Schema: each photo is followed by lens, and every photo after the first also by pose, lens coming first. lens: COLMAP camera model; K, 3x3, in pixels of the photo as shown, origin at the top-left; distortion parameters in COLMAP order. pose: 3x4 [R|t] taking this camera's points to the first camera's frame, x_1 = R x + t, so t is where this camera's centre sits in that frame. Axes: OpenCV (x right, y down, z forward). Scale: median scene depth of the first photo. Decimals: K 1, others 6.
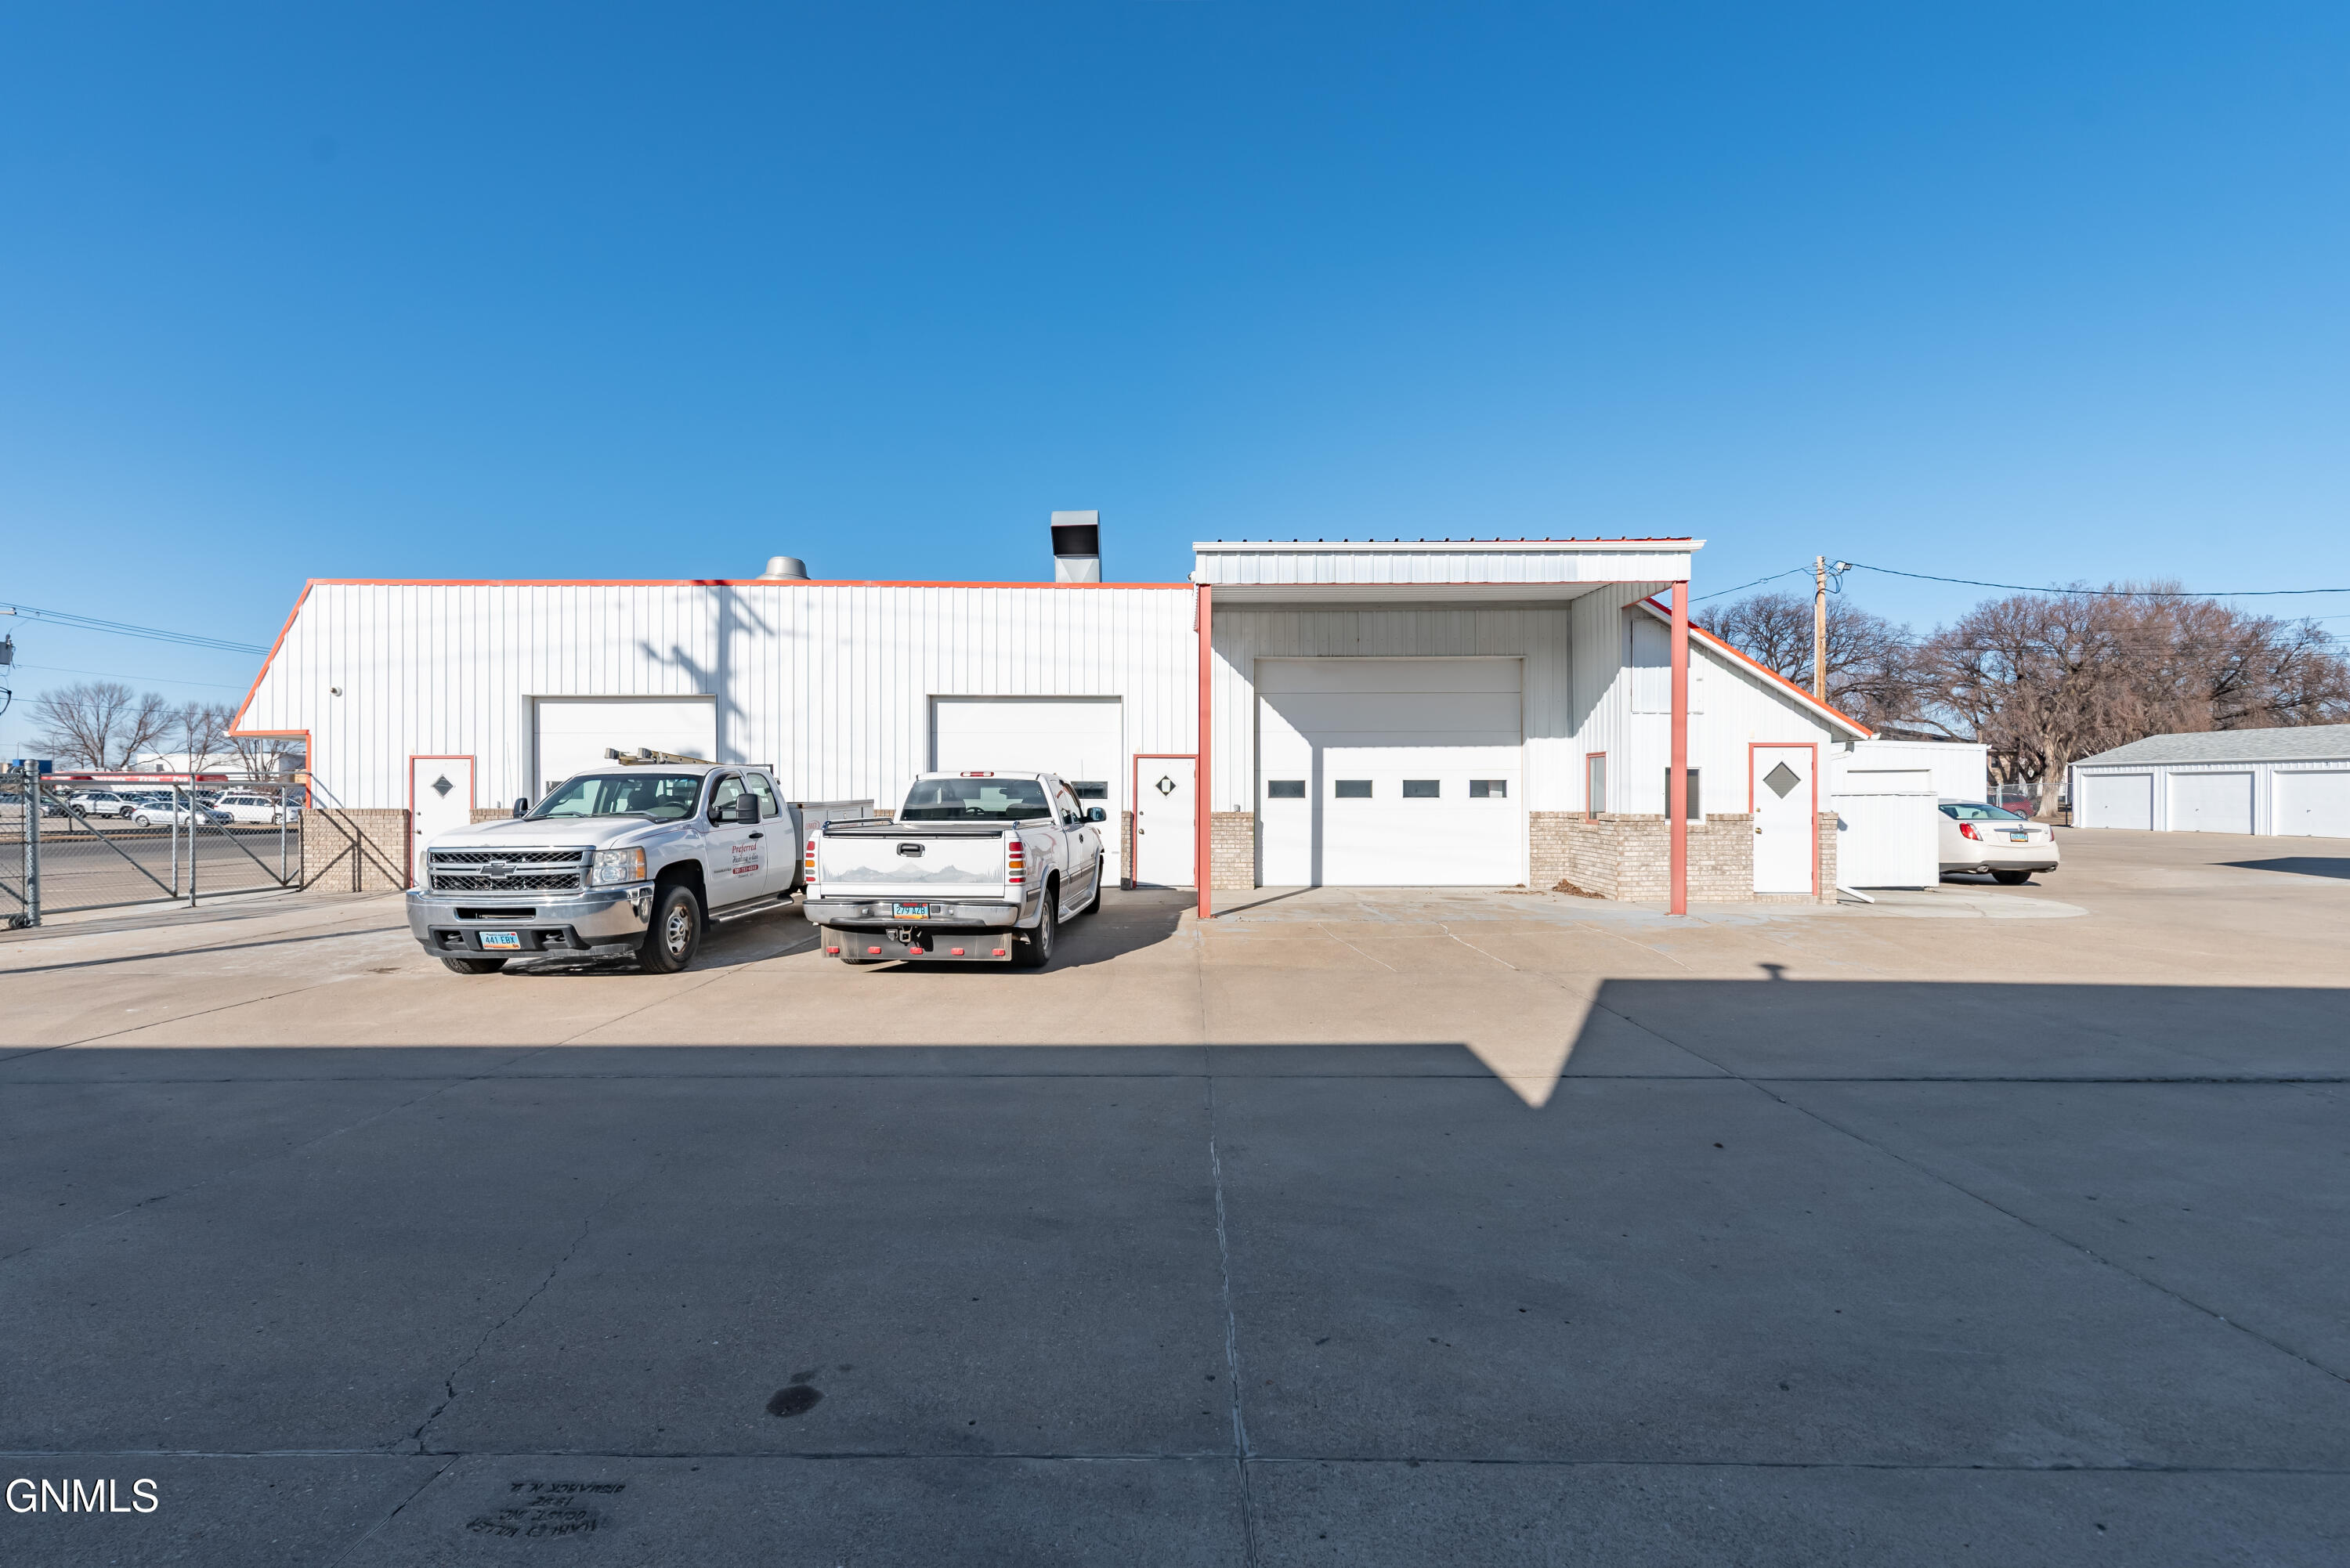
lens RADIAL K [[1017.8, 0, 1175.0], [0, 1017.8, 784.0], [0, 0, 1]] dist [-0.002190, -0.000142]
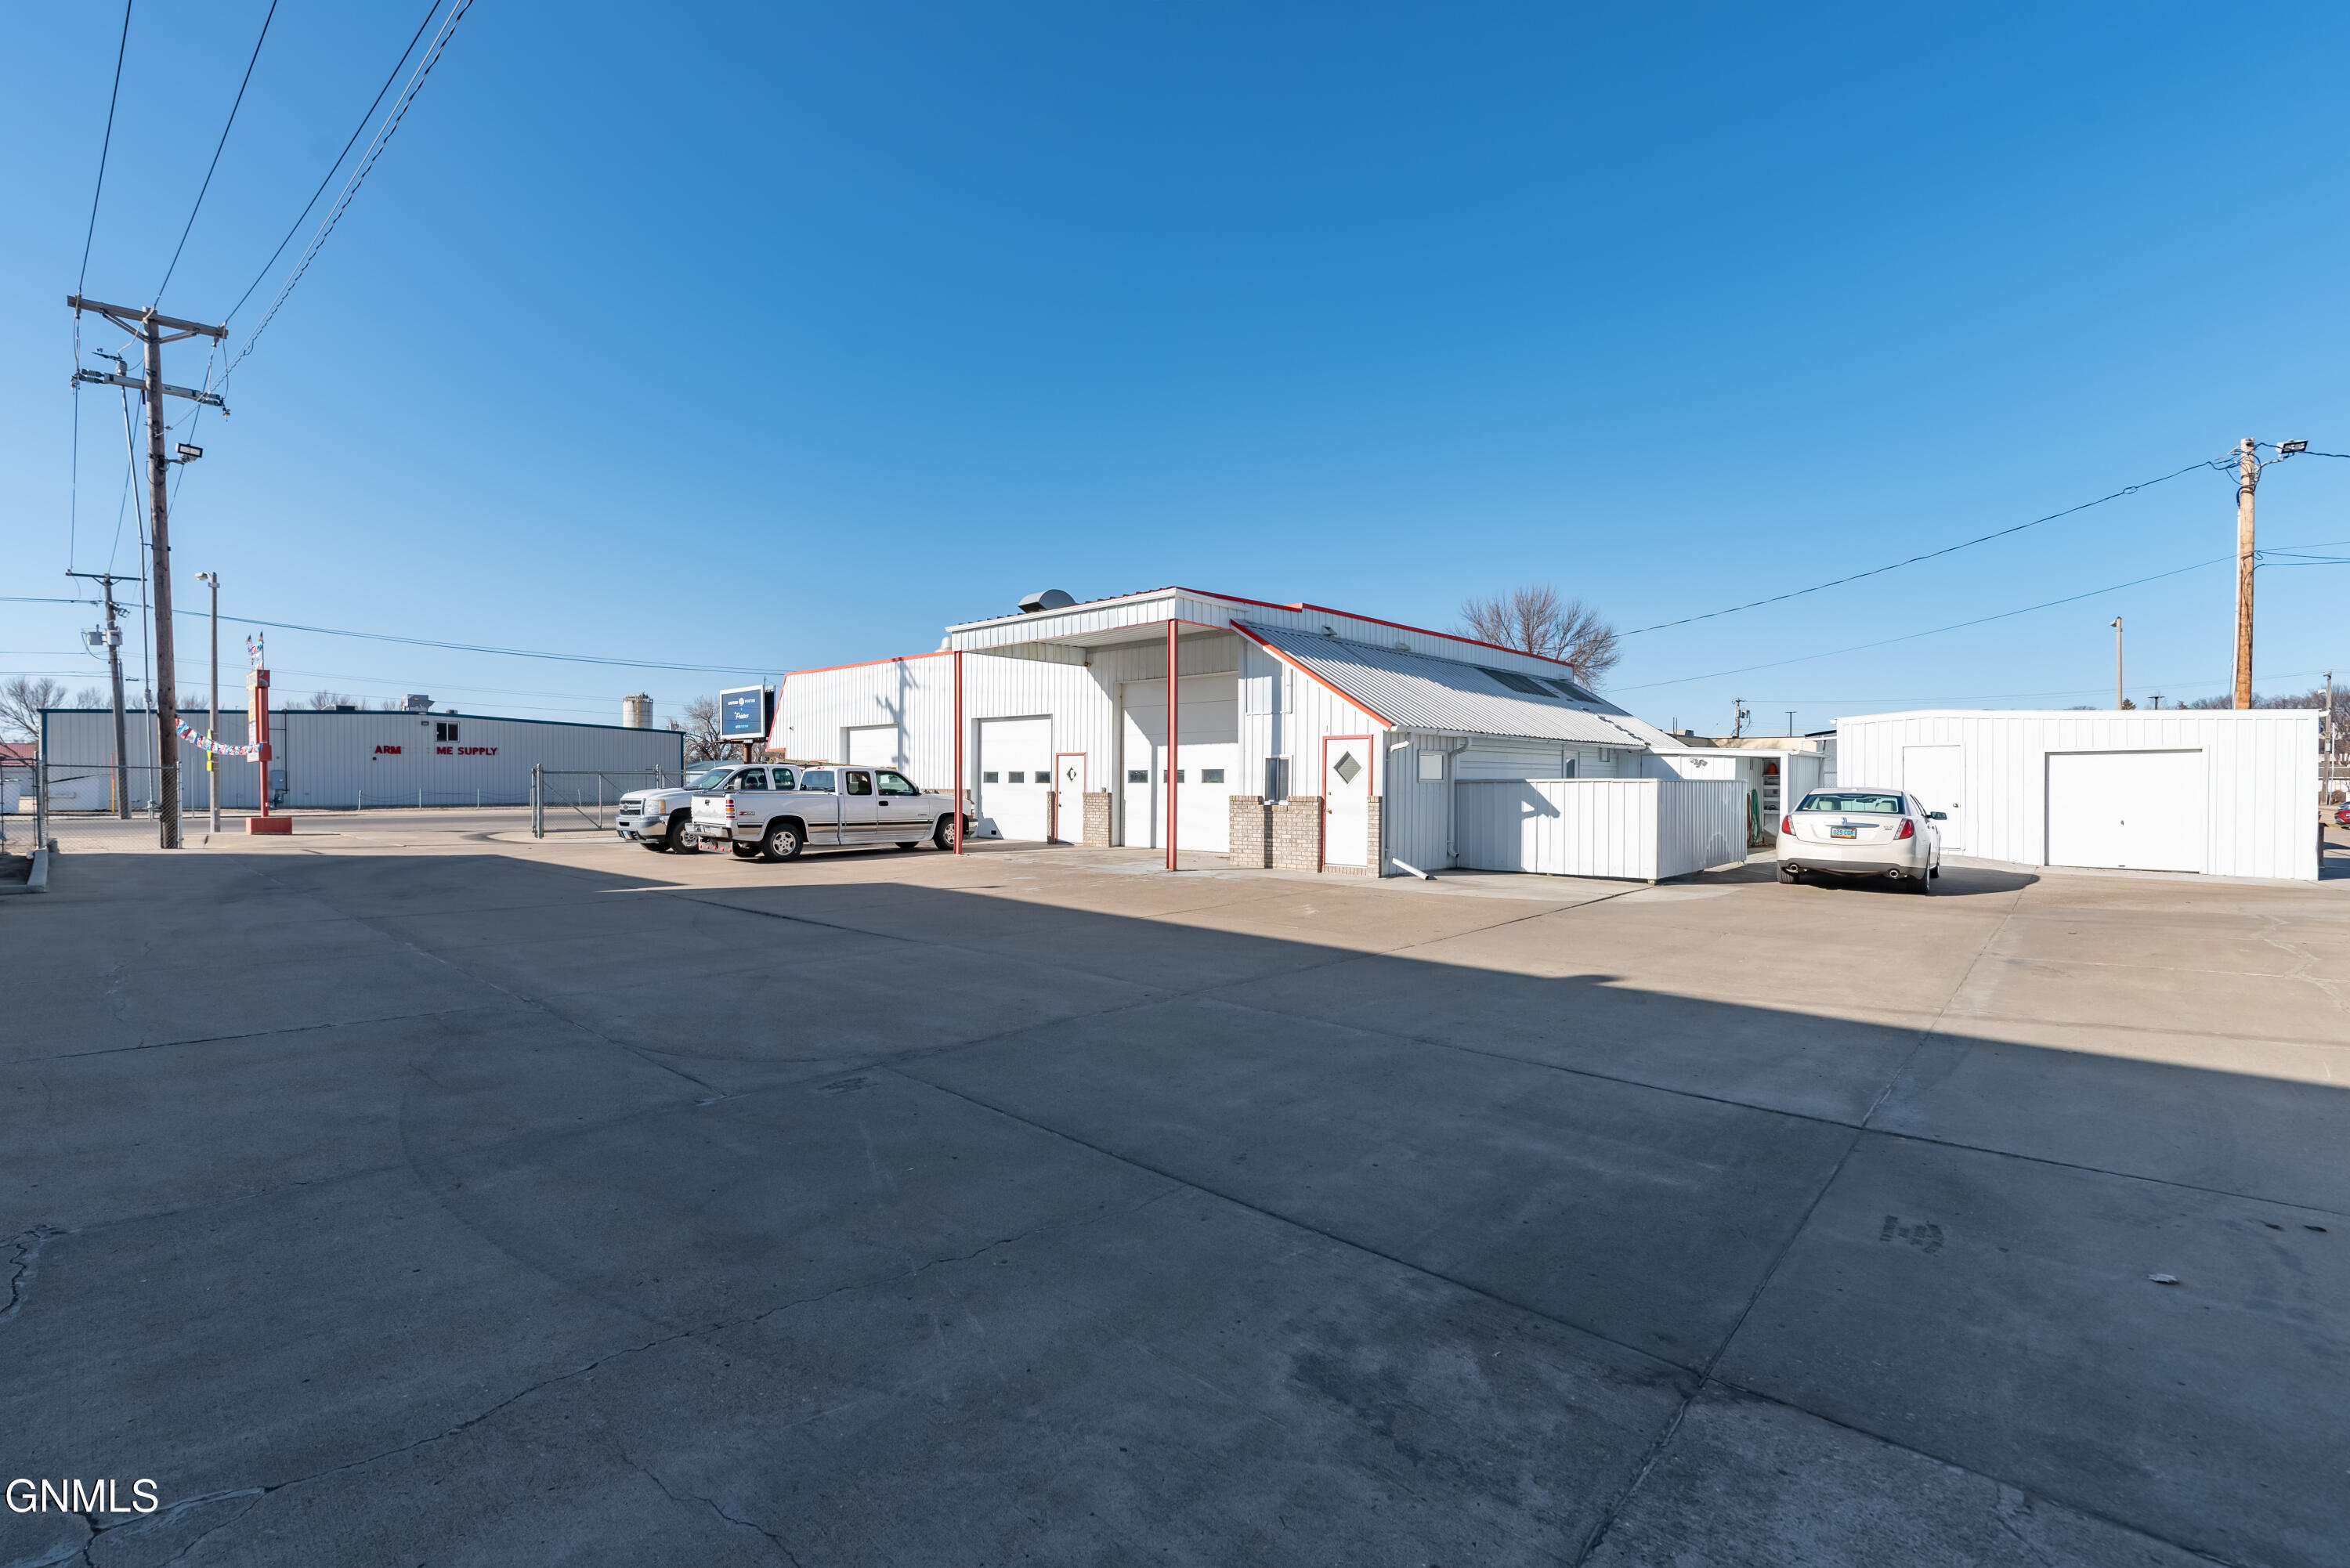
lens RADIAL K [[1049.8, 0, 1175.0], [0, 1049.8, 784.0], [0, 0, 1]] dist [0.000407, 0.000027]
pose [[0.733502, 0.002543, -0.679683, 1.129145], [0.002583, 0.999975, 0.006528, 0.005738], [0.679682, -0.006544, 0.733477, -0.005406]]
